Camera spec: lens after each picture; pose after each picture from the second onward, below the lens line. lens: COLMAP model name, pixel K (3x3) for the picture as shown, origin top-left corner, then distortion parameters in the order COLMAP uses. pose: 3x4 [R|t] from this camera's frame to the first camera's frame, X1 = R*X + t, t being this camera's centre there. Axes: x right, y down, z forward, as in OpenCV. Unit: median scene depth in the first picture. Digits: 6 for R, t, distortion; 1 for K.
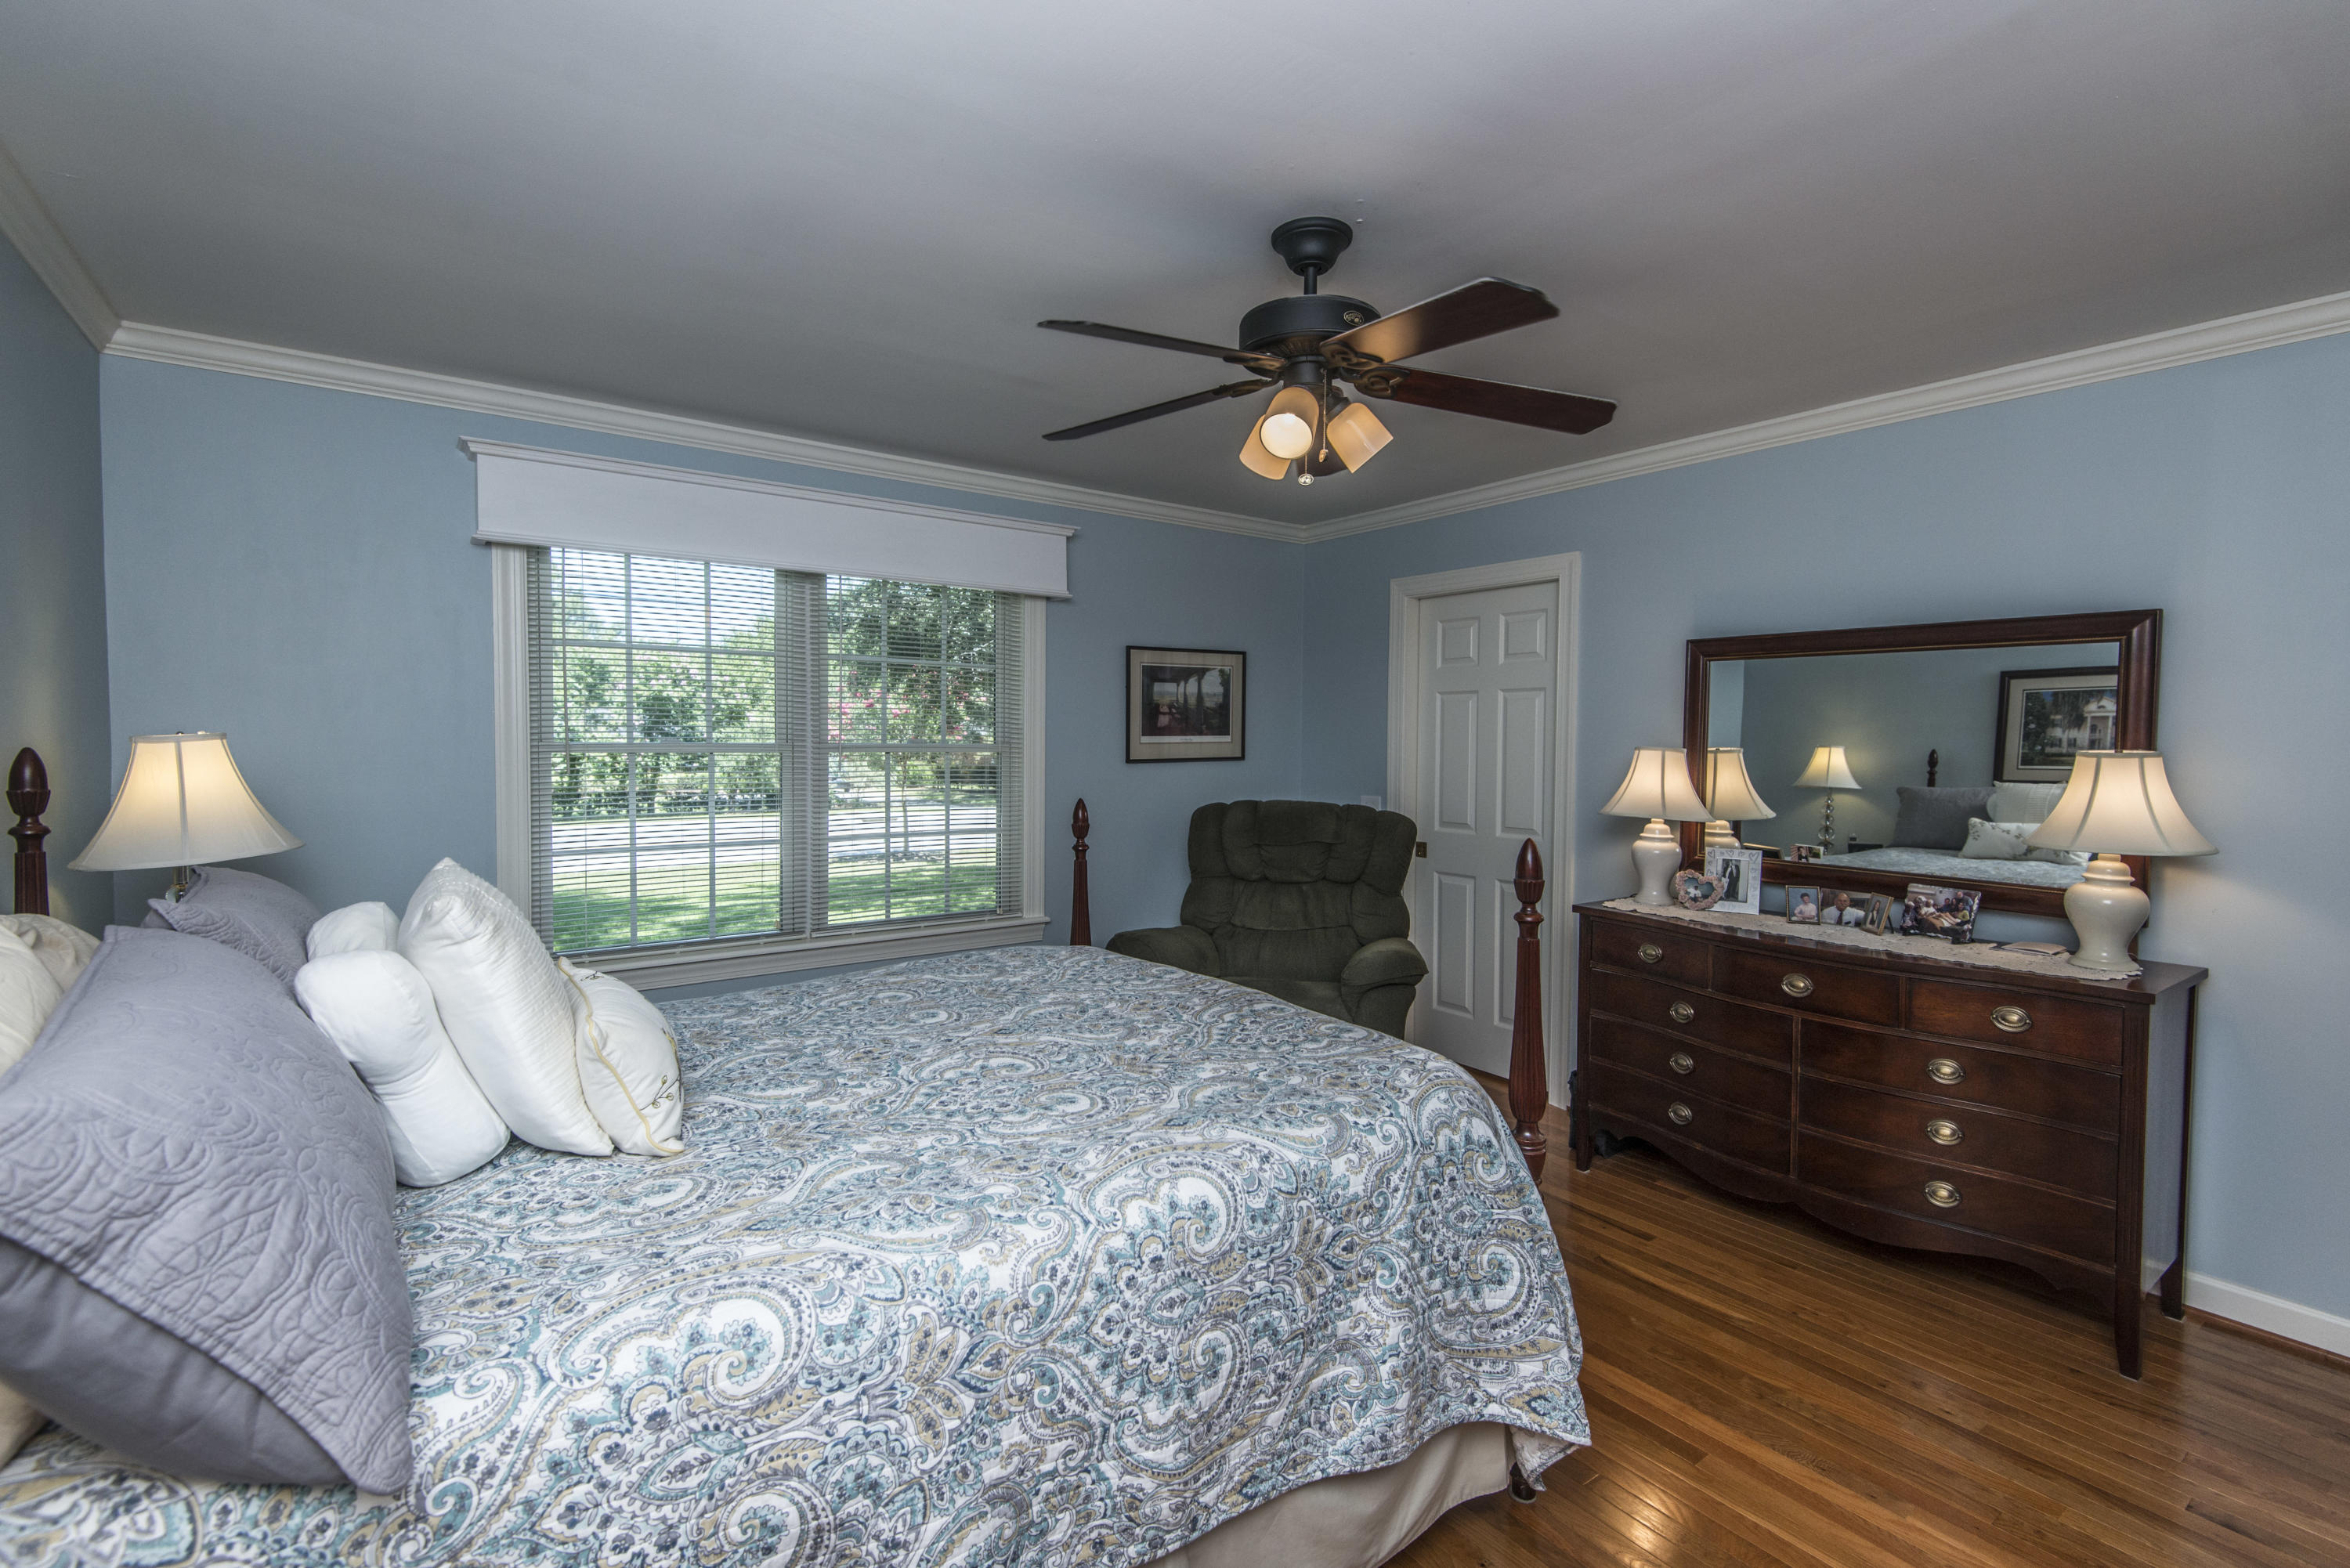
lens RADIAL K [[1069.0, 0, 1166.6], [0, 1069.0, 776.9], [0, 0, 1]] dist [0.018311, -0.005689]
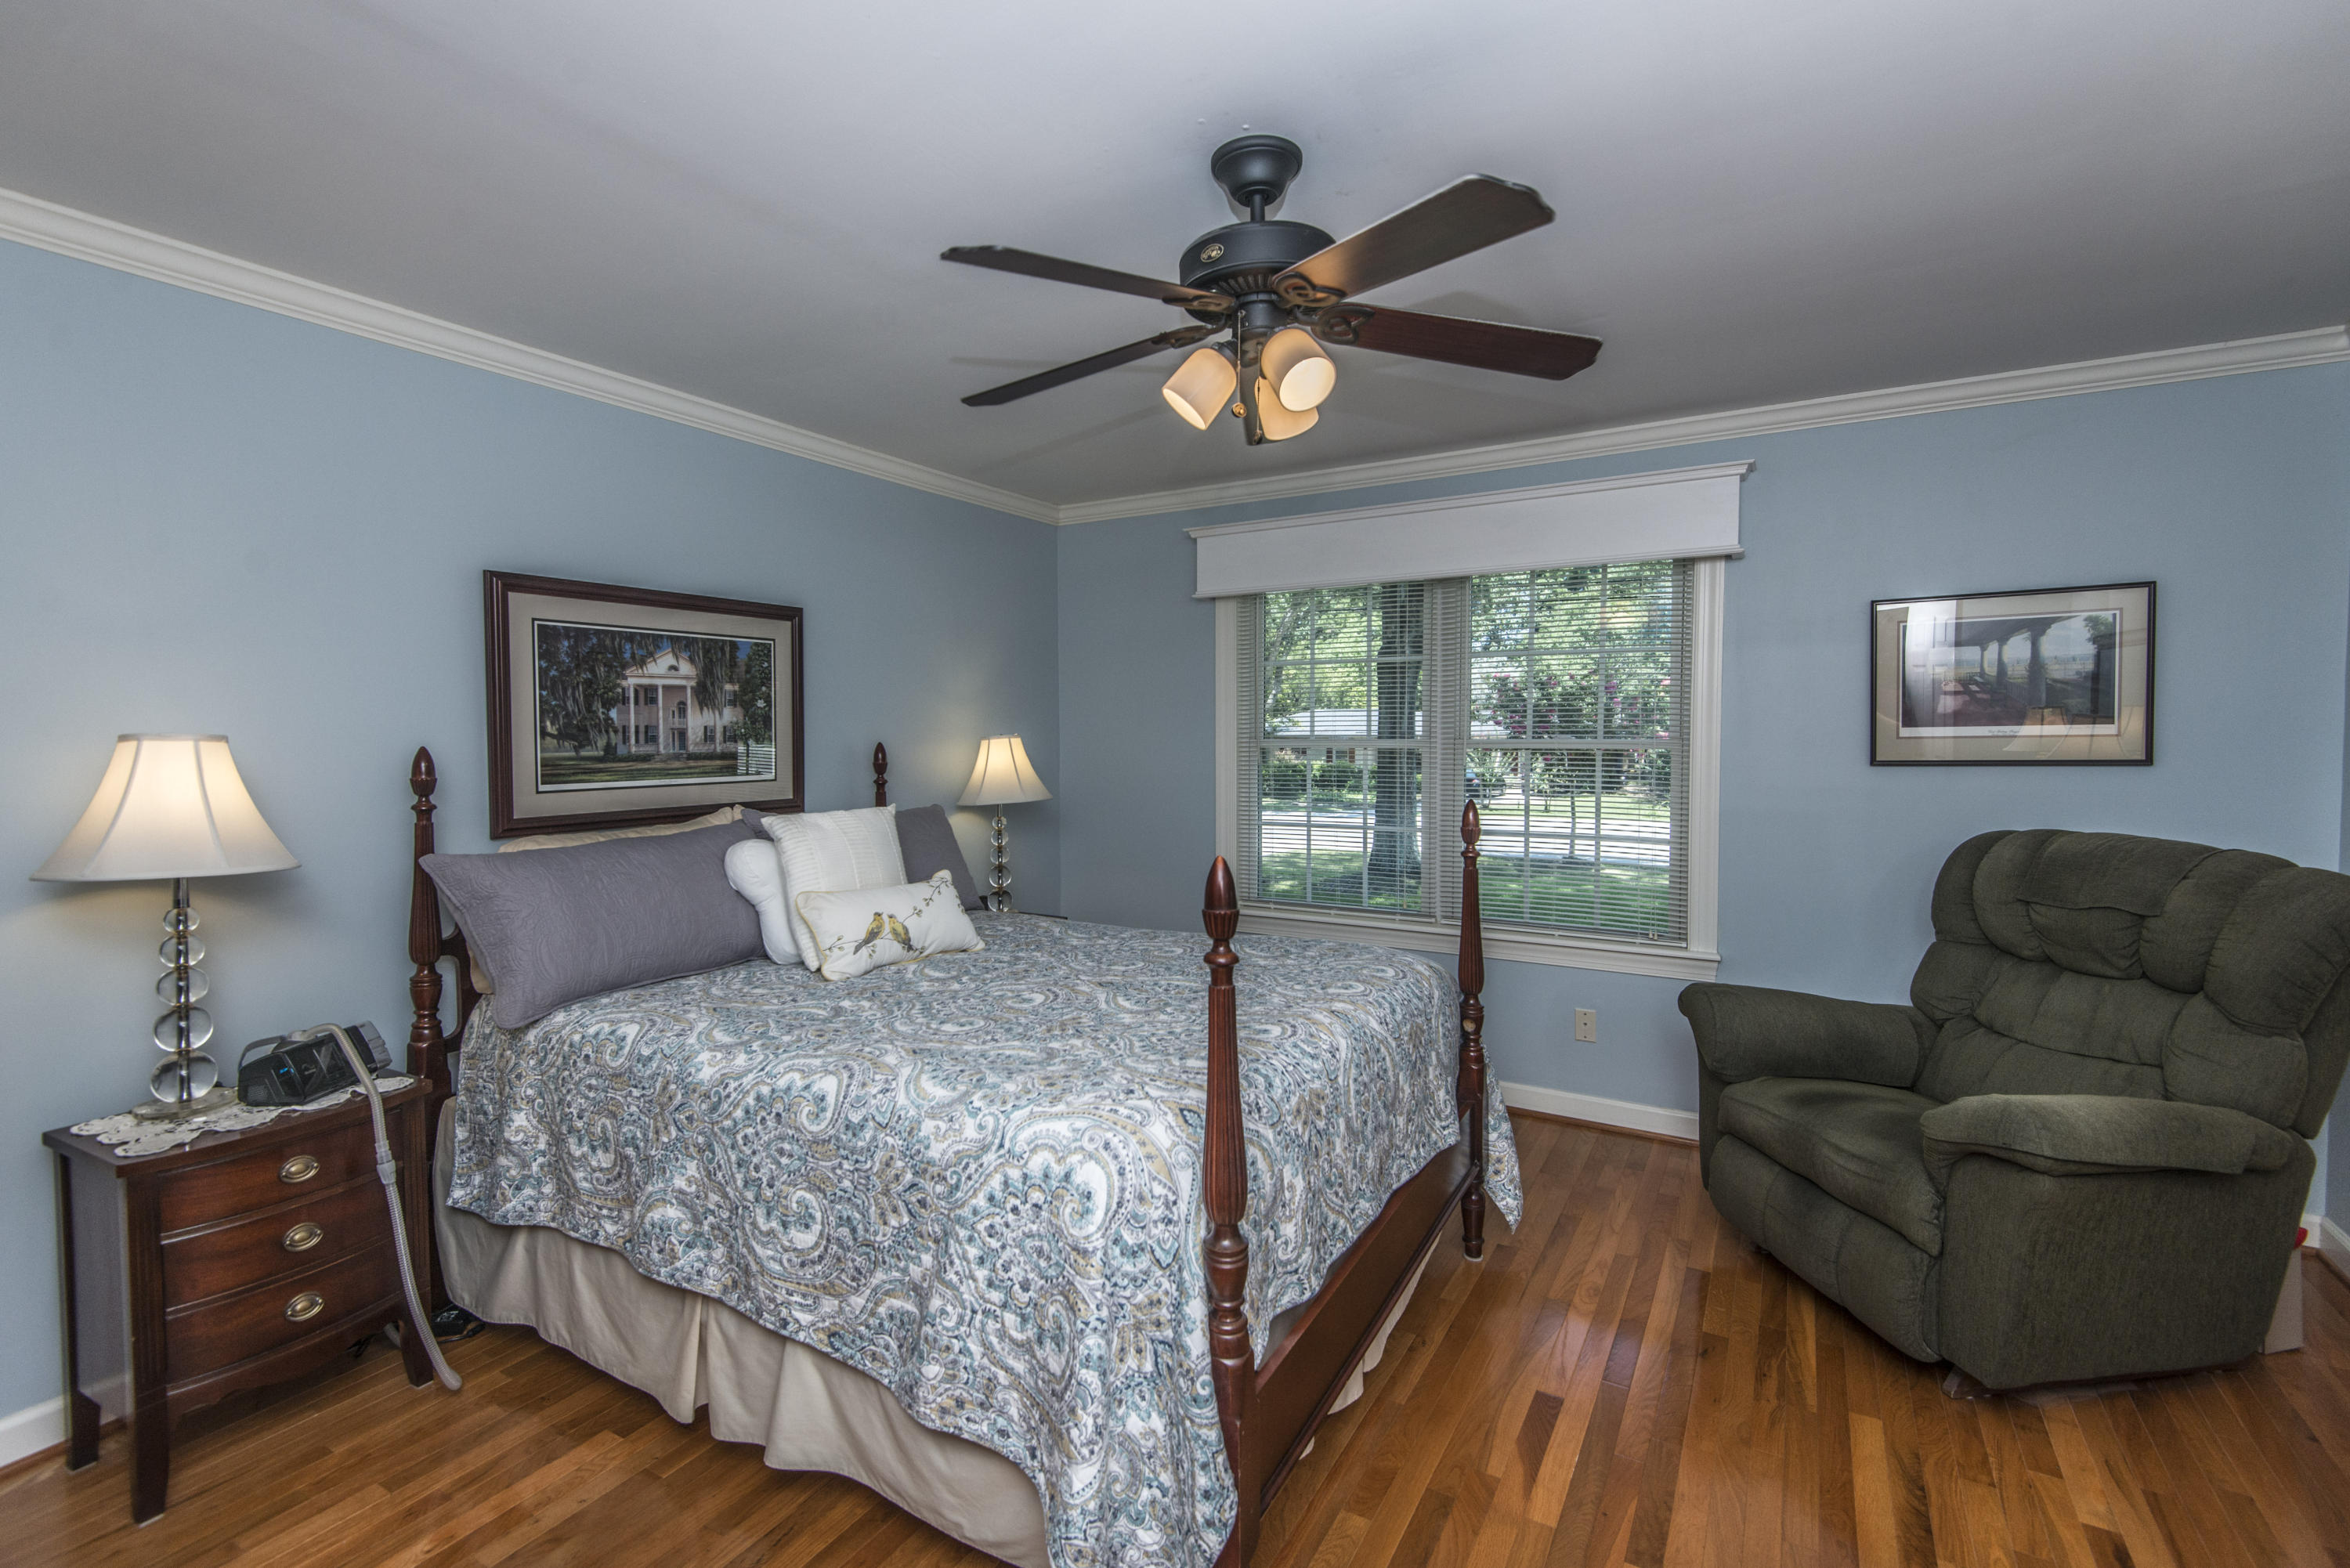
lens RADIAL K [[1069.0, 0, 1163.0], [0, 1069.0, 779.9], [0, 0, 1]] dist [0.018311, -0.005689]
pose [[0.391033, 0.030864, -0.919859, 1.173546], [-0.027477, 0.999384, 0.021851, -0.015413], [0.919966, 0.016730, 0.391640, 0.749043]]
